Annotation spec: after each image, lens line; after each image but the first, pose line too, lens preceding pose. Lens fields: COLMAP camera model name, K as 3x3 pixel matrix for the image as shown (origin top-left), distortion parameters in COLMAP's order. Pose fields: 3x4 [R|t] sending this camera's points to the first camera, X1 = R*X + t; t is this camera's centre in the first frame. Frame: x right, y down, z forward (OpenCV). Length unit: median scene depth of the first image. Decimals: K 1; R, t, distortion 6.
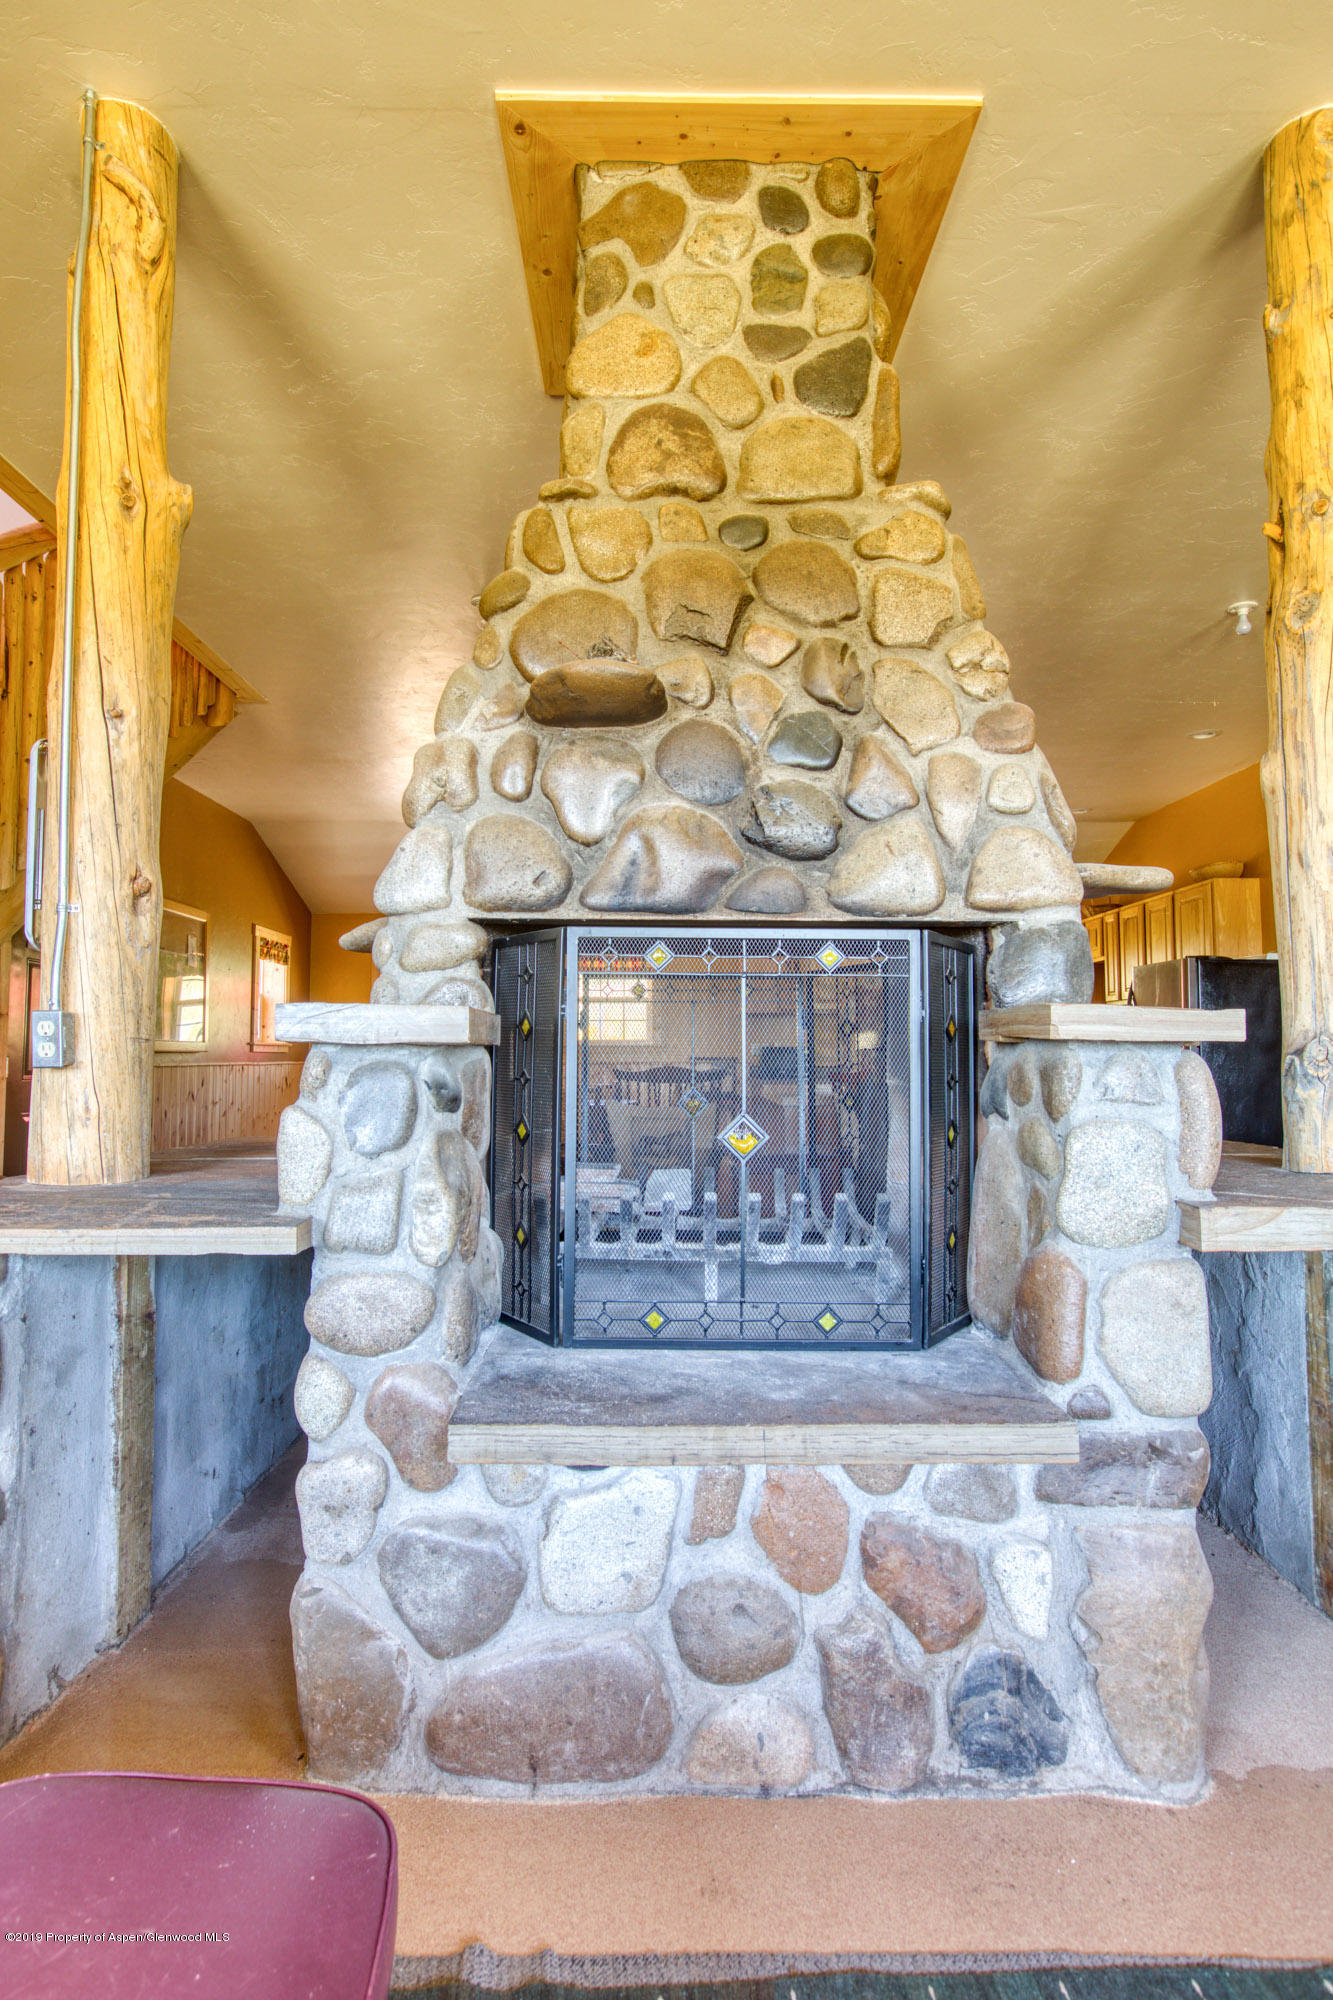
lens RADIAL K [[1127.4, 0, 662.4], [0, 1127.4, 975.0], [0, 0, 1]] dist [-0.047915, 0.044225]
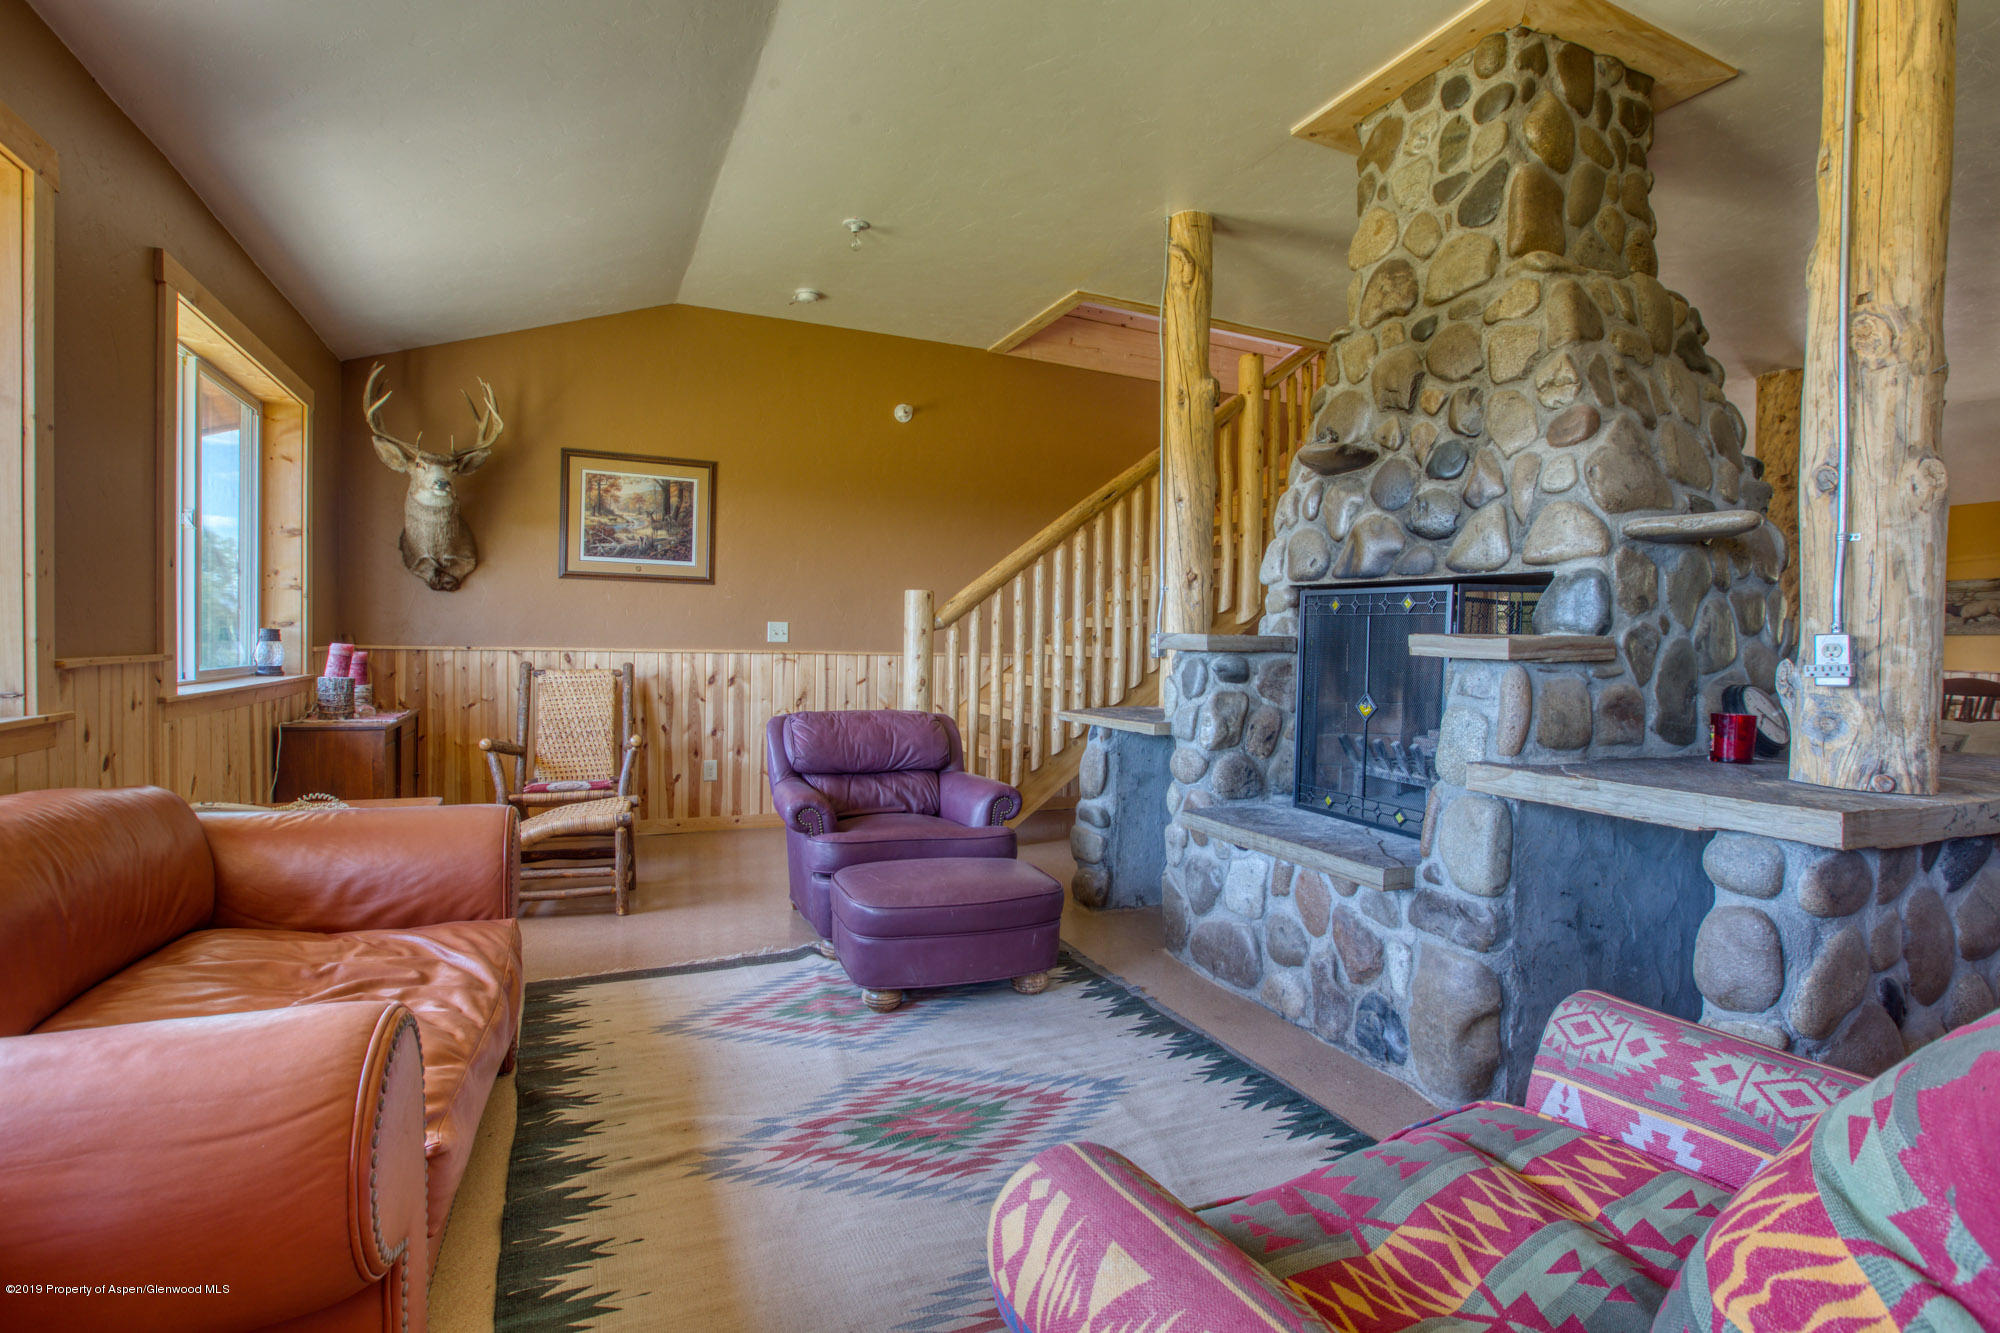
lens RADIAL K [[922.3, 0, 998.3], [0, 922.3, 664.9], [0, 0, 1]] dist [-0.041864, 0.011245]
pose [[0.410435, 0.032811, -0.911299, 1.050467], [0.045084, 0.997400, 0.056217, -0.025607], [0.910775, -0.064159, 0.407889, -0.098192]]
